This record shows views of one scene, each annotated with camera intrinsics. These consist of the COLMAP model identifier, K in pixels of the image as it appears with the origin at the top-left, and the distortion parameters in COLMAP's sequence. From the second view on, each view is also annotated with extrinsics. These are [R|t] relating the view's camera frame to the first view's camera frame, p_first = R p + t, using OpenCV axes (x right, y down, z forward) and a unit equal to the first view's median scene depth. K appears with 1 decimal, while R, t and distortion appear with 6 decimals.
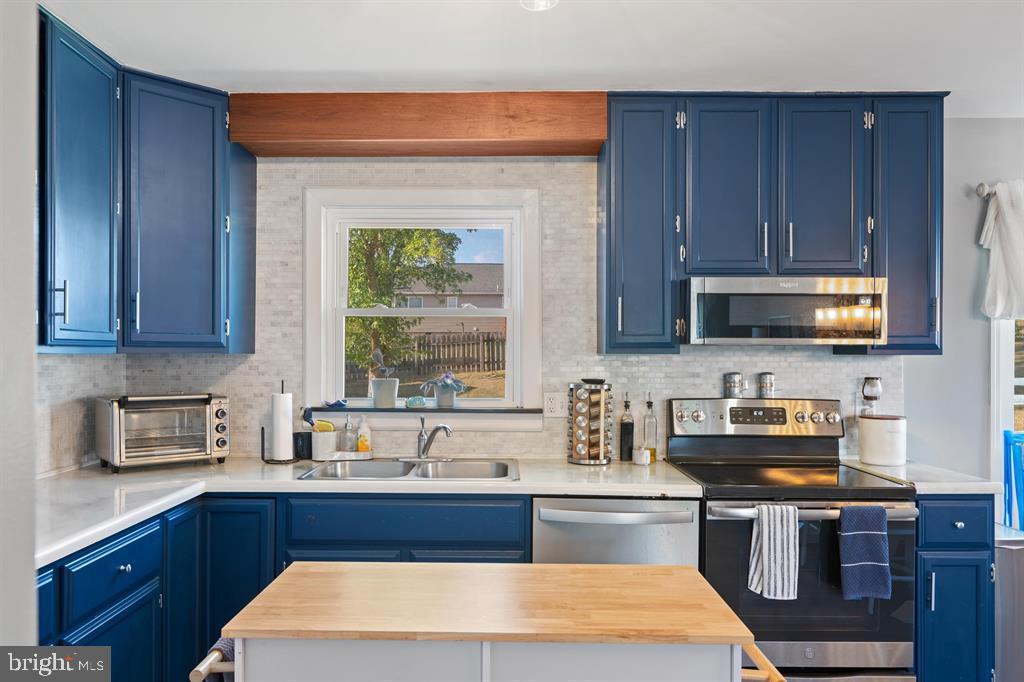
lens RADIAL K [[701.5, 0, 505.7], [0, 701.5, 351.3], [0, 0, 1]] dist [-0.001328, -0.006601]
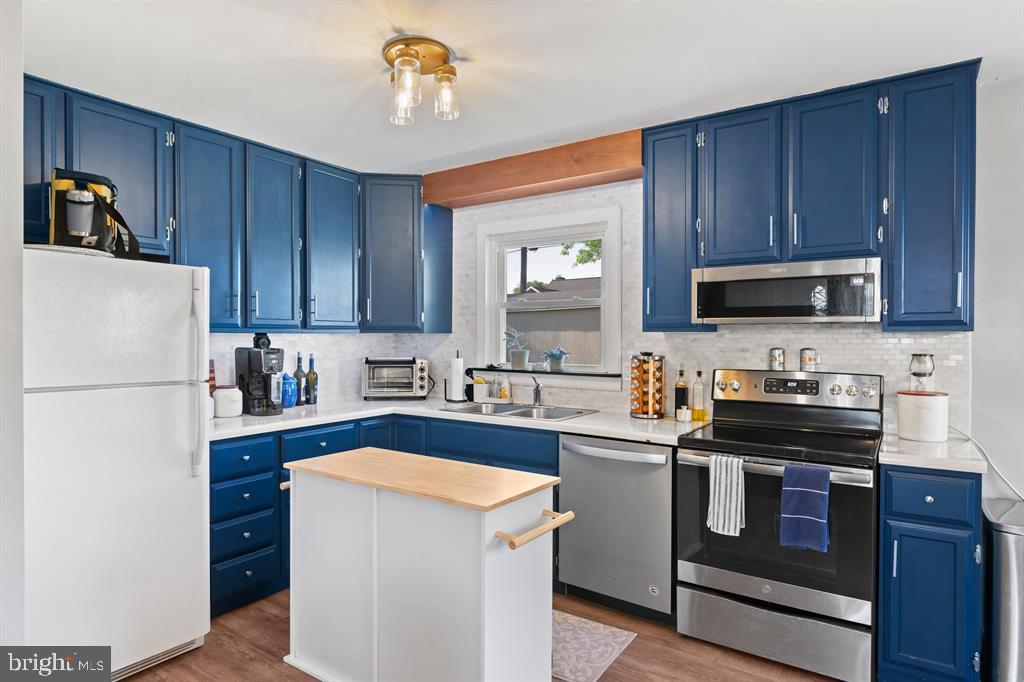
lens RADIAL K [[584.3, 0, 506.3], [0, 584.3, 338.9], [0, 0, 1]] dist [-0.007584, 0.000690]
pose [[0.829398, 0.000743, -0.558658, 0.496308], [0.003612, 0.999971, 0.006692, 0.007661], [0.558647, -0.007568, 0.829371, -0.029107]]
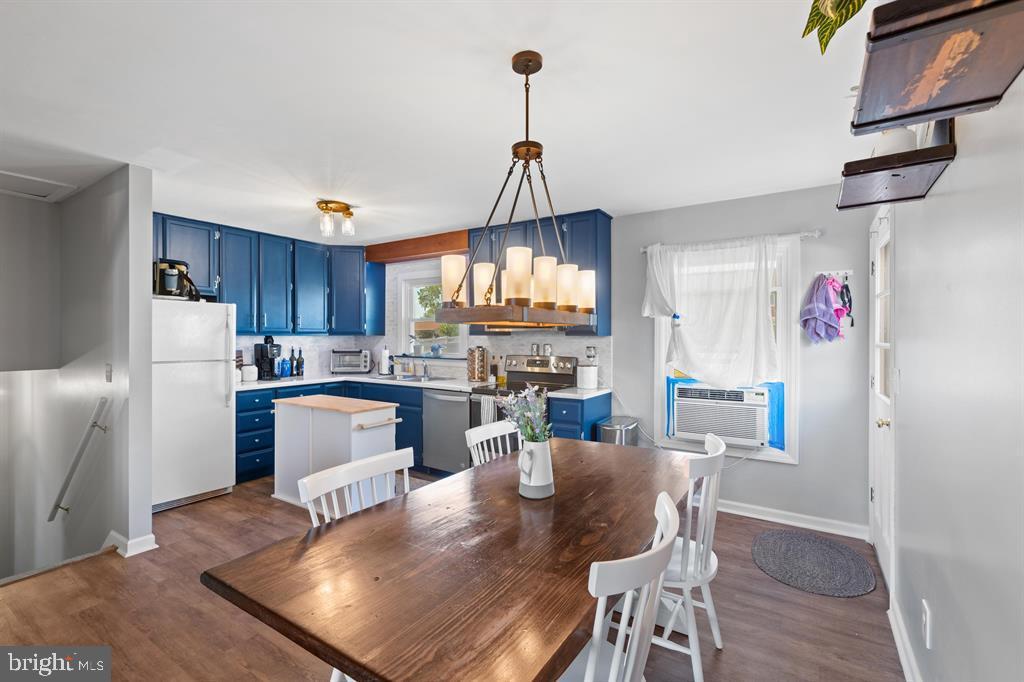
lens RADIAL K [[457.0, 0, 507.1], [0, 457.0, 335.1], [0, 0, 1]] dist [-0.000439, -0.000507]
pose [[0.842904, -0.001913, -0.538061, 1.037530], [0.003250, 0.999994, 0.001537, 0.000177], [0.538055, -0.003045, 0.842904, -0.260201]]
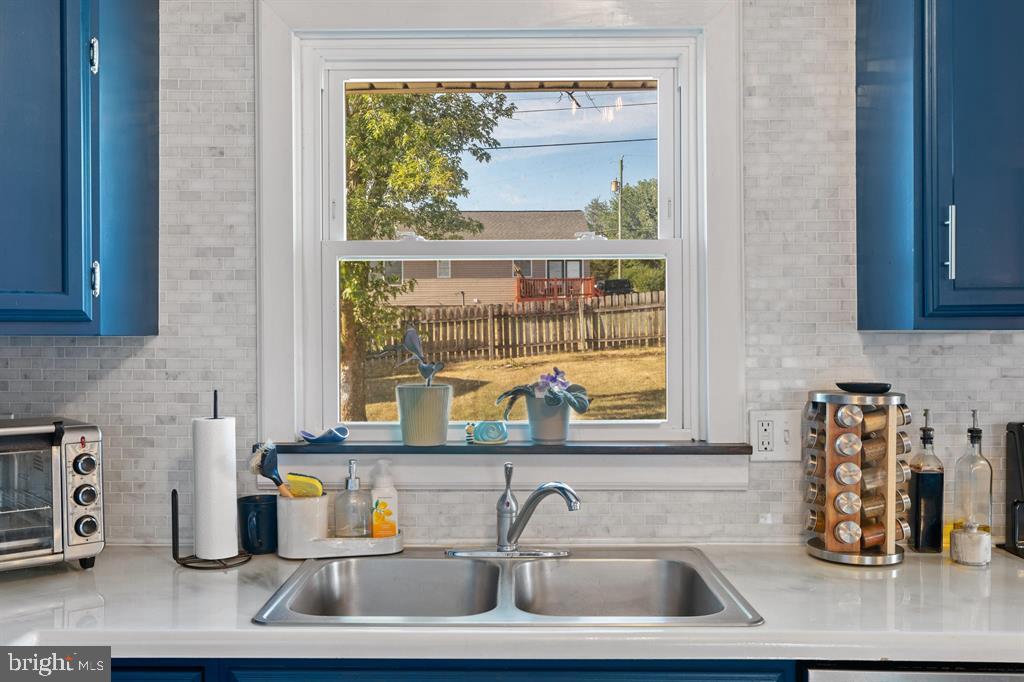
lens RADIAL K [[954.2, 0, 508.4], [0, 954.2, 335.3], [0, 0, 1]] dist [0.003989, 0.000000]
pose [[0.999955, -0.007044, -0.006320, -0.111542], [0.007071, 0.999966, 0.004304, 0.002278], [0.006290, -0.004349, 0.999971, 0.342971]]
